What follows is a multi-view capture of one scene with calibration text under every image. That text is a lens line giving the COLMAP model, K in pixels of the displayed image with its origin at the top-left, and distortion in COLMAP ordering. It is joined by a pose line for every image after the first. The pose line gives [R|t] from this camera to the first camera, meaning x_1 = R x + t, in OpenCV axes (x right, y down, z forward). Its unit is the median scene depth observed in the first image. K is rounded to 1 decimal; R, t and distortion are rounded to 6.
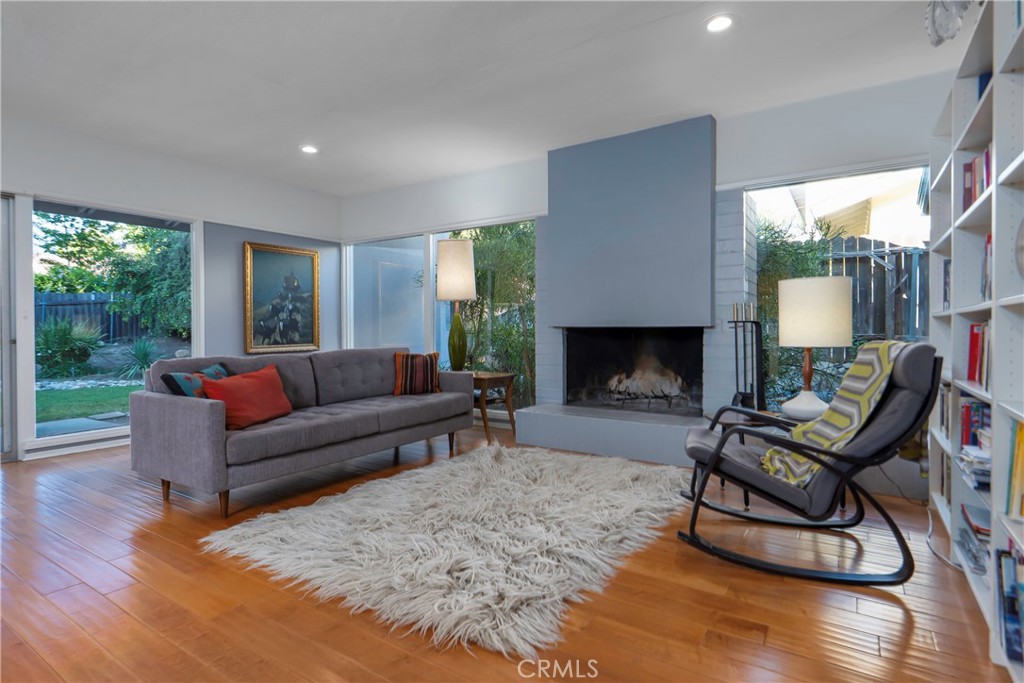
lens RADIAL K [[537.4, 0, 502.0], [0, 537.4, 334.6], [0, 0, 1]] dist [0.000206, -0.000068]
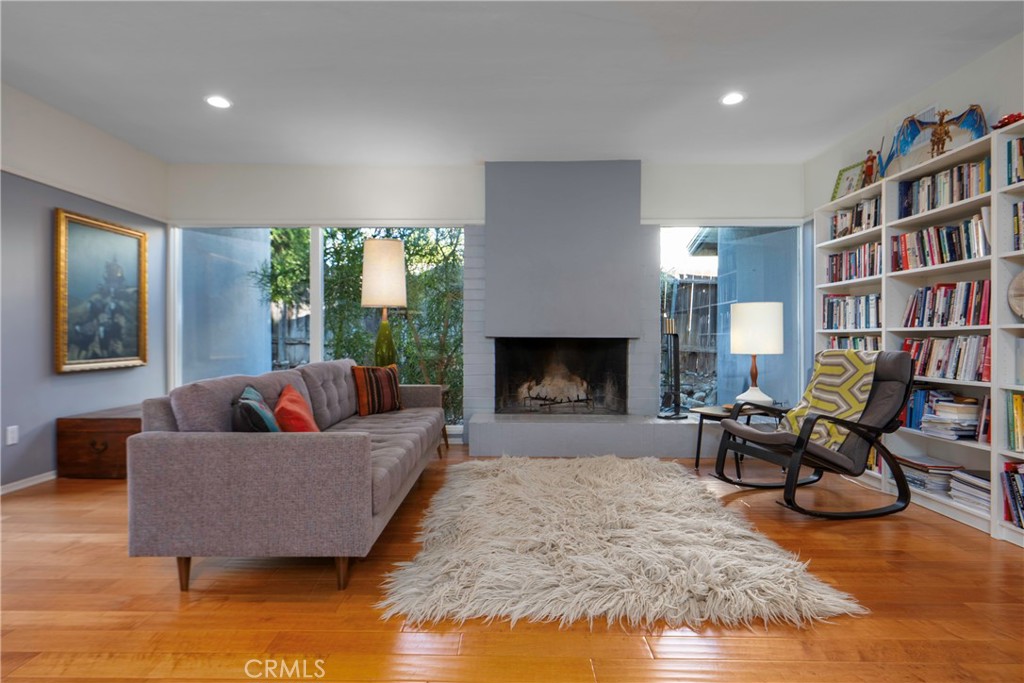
lens RADIAL K [[537.4, 0, 506.9], [0, 537.4, 342.3], [0, 0, 1]] dist [0.000206, -0.000068]
pose [[0.836709, 0.001346, 0.547646, -0.407041], [-0.000275, 0.999998, -0.002037, -0.001872], [-0.547647, 0.001554, 0.836708, 0.132564]]
